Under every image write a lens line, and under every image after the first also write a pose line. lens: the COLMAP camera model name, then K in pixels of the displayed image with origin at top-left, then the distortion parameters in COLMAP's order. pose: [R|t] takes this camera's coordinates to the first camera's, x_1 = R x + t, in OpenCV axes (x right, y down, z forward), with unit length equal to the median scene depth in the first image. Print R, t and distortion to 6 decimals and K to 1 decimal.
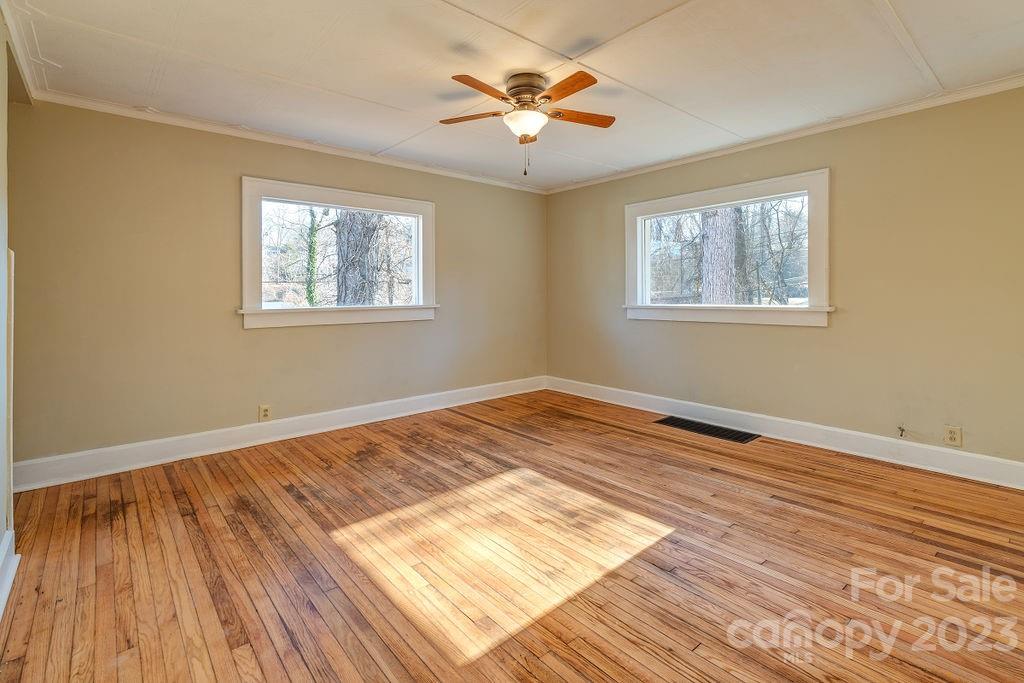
lens RADIAL K [[488.1, 0, 513.7], [0, 488.1, 350.4], [0, 0, 1]] dist [0.011785, -0.002083]
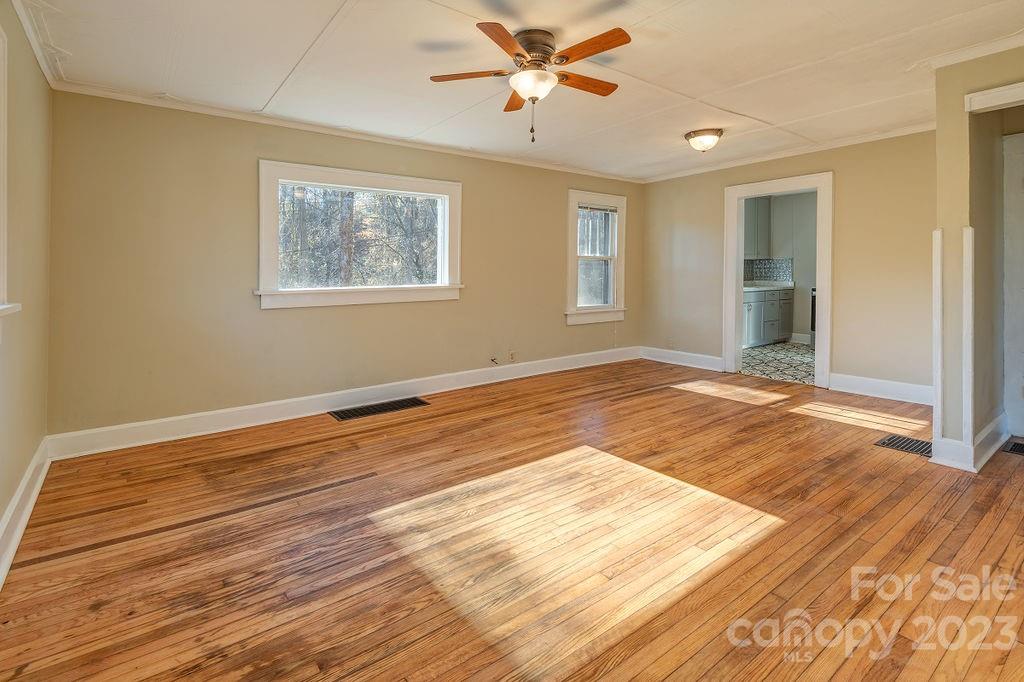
lens RADIAL K [[488.1, 0, 513.9], [0, 488.1, 337.6], [0, 0, 1]] dist [0.011785, -0.002083]
pose [[0.055748, -0.130363, 0.989898, -0.801744], [0.131043, 0.983819, 0.122183, -0.099615], [-0.989808, 0.122908, 0.071929, 0.884476]]
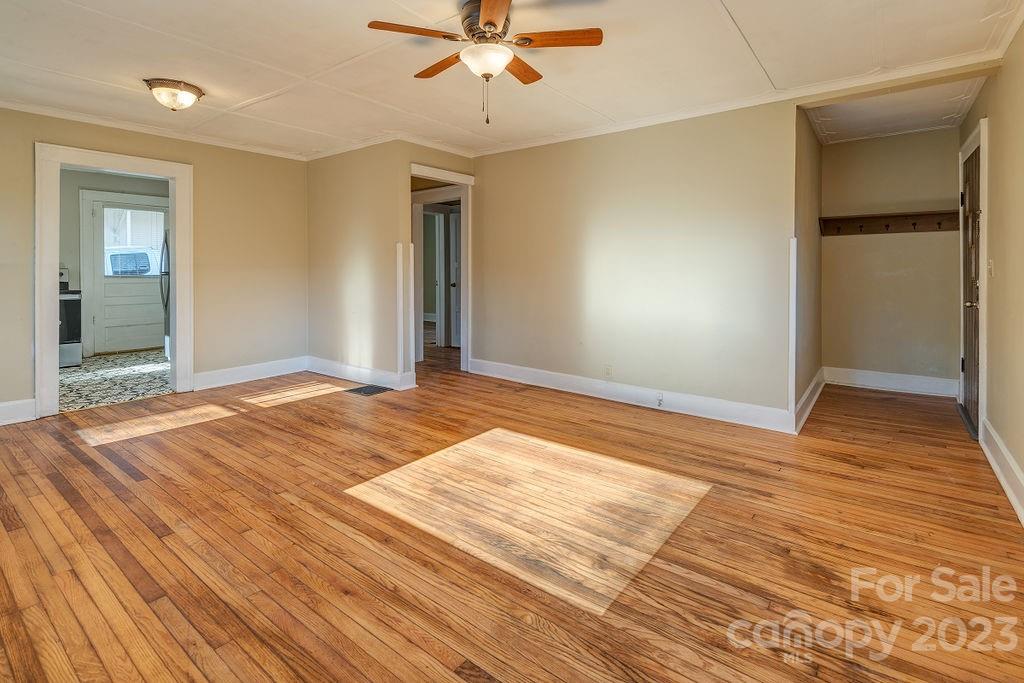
lens RADIAL K [[488.1, 0, 522.3], [0, 488.1, 333.9], [0, 0, 1]] dist [0.011785, -0.002083]
pose [[-0.977218, 0.033115, -0.209638, 0.126277], [-0.022823, 0.965629, 0.258921, -0.202387], [0.211006, 0.257807, -0.942874, 1.640085]]
